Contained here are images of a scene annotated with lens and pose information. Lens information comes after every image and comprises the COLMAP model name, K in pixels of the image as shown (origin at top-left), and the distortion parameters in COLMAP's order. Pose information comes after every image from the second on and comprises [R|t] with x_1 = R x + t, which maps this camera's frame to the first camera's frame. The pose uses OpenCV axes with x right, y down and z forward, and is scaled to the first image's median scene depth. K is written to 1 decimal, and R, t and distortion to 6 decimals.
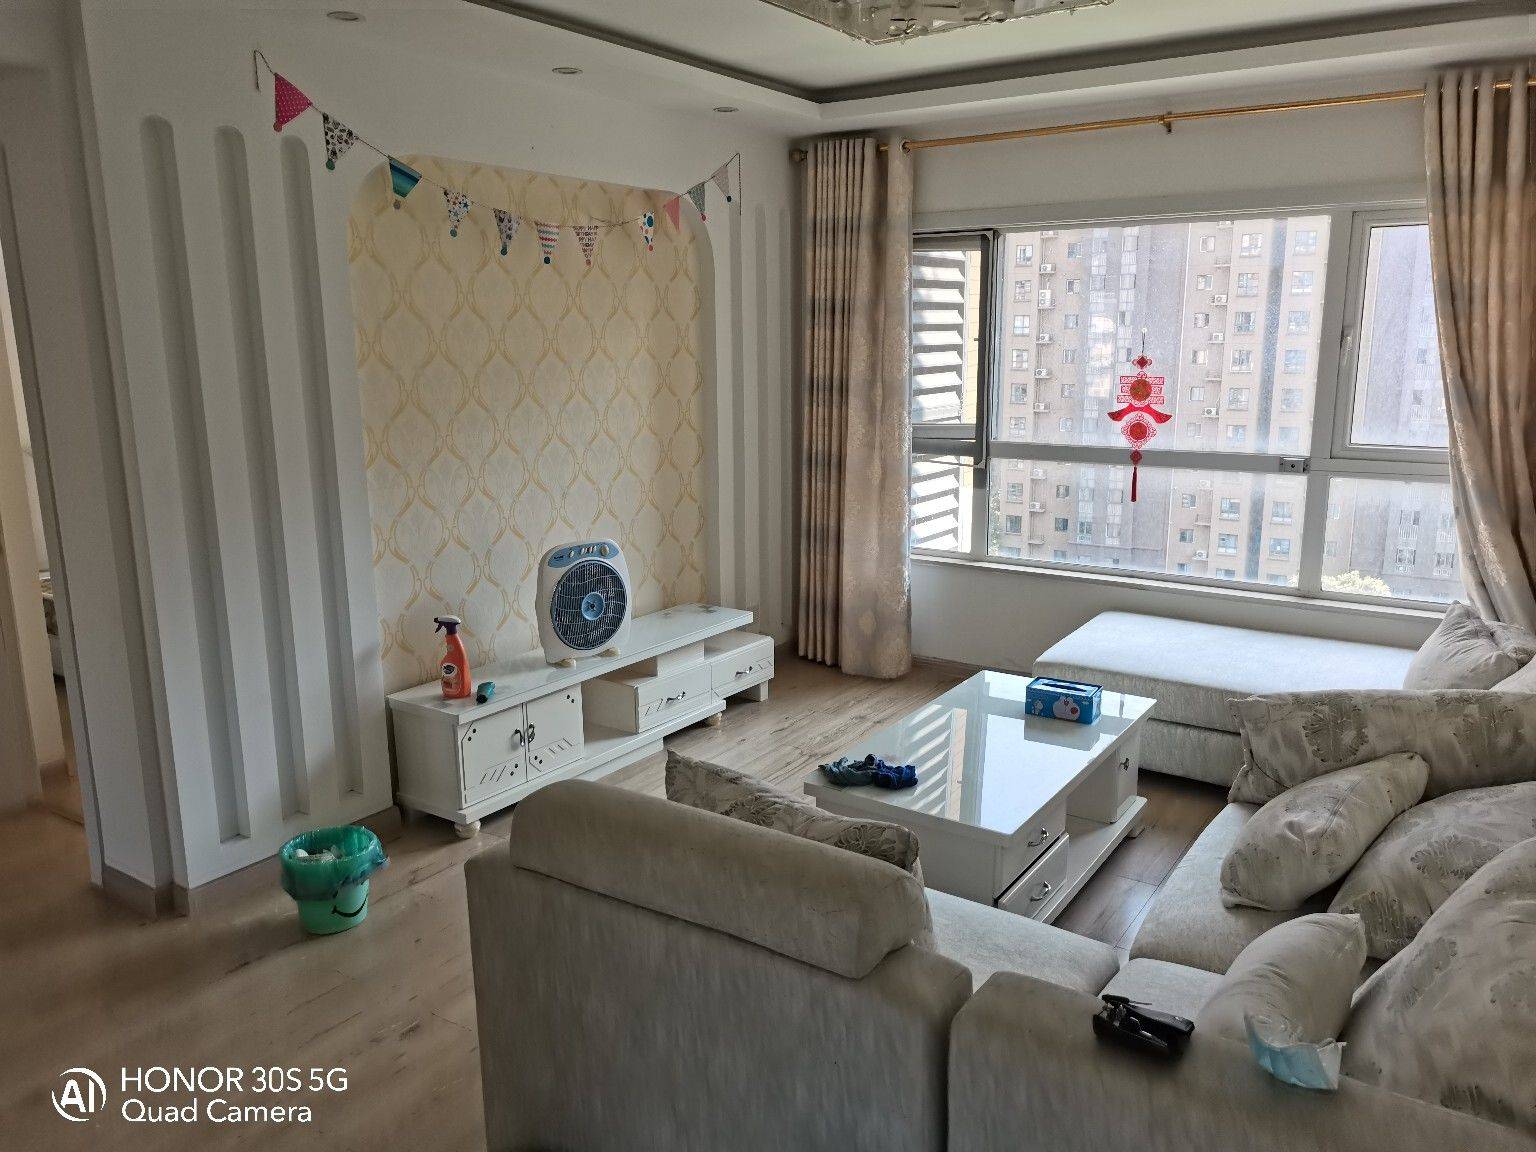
lens RADIAL K [[1166.0, 0, 768.0], [0, 1166.0, 576.0], [0, 0, 1]] dist [0.065830, -0.080744]
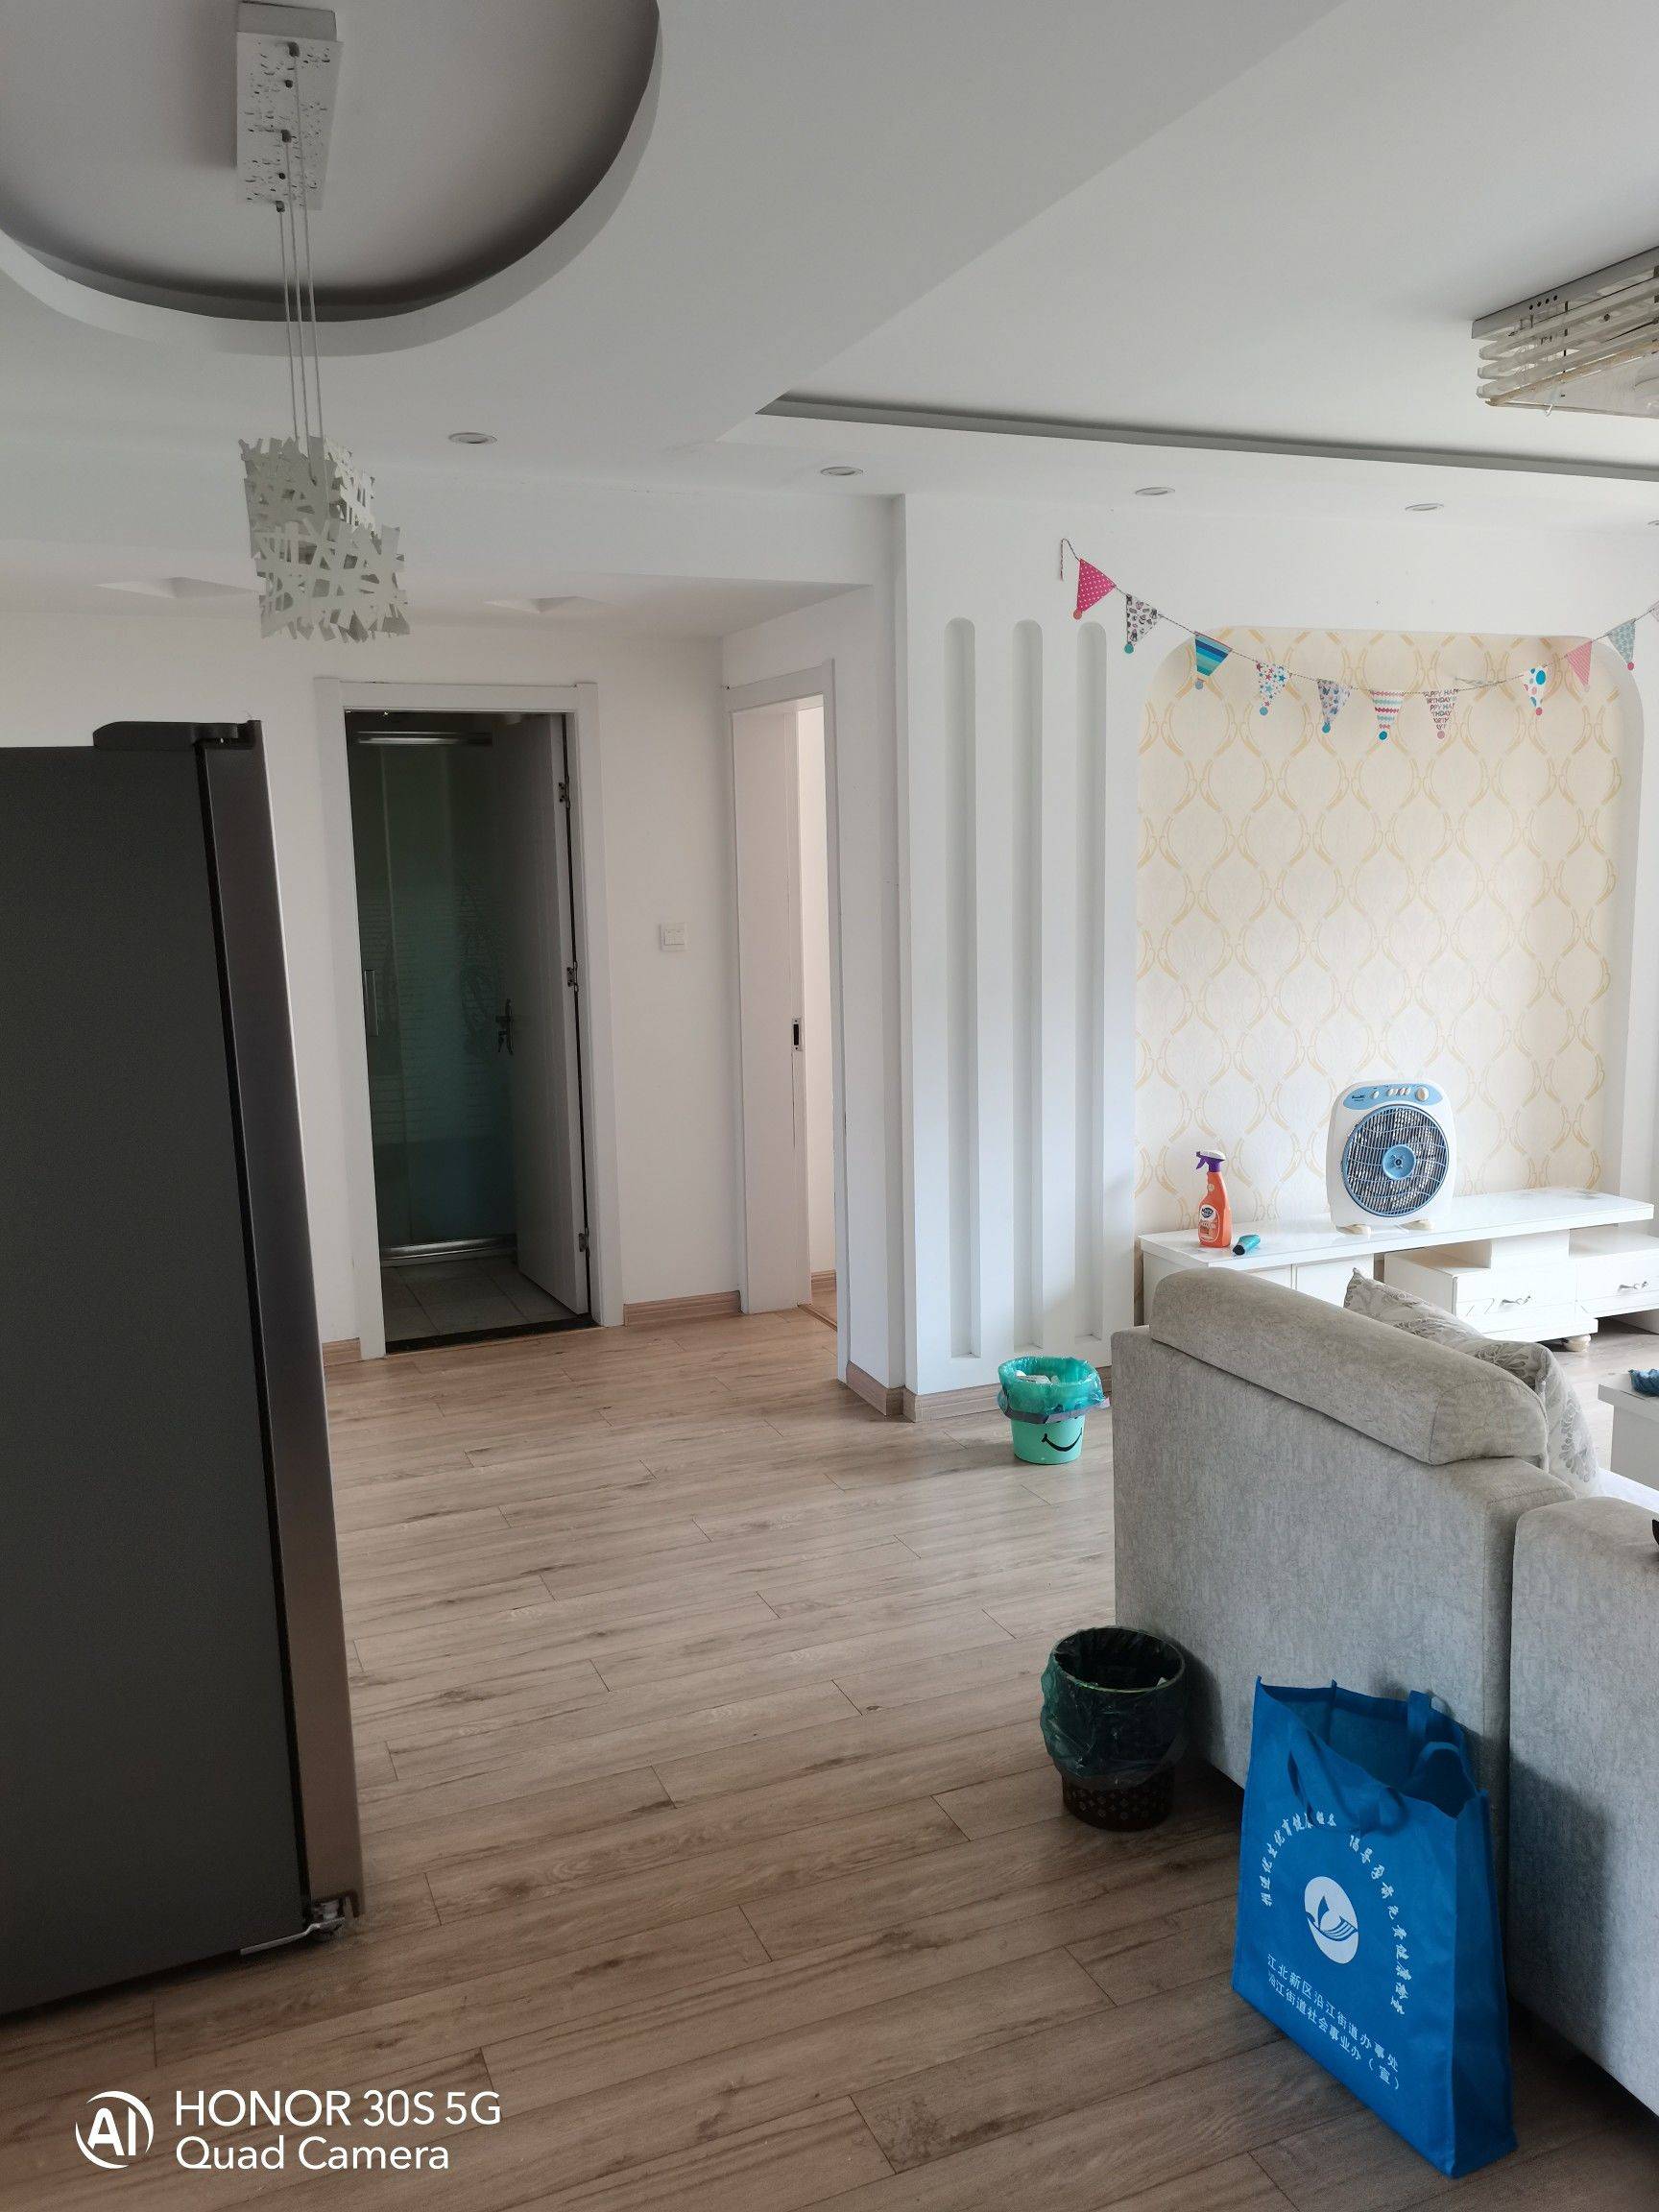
lens RADIAL K [[1679.1, 0, 829.5], [0, 1679.1, 1106.0], [0, 0, 1]] dist [0.065830, -0.080744]
pose [[0.832616, 0.075256, -0.548714, 0.171749], [-0.101577, 0.994670, -0.017714, 0.052135], [0.544457, 0.070486, 0.835822, -0.194641]]
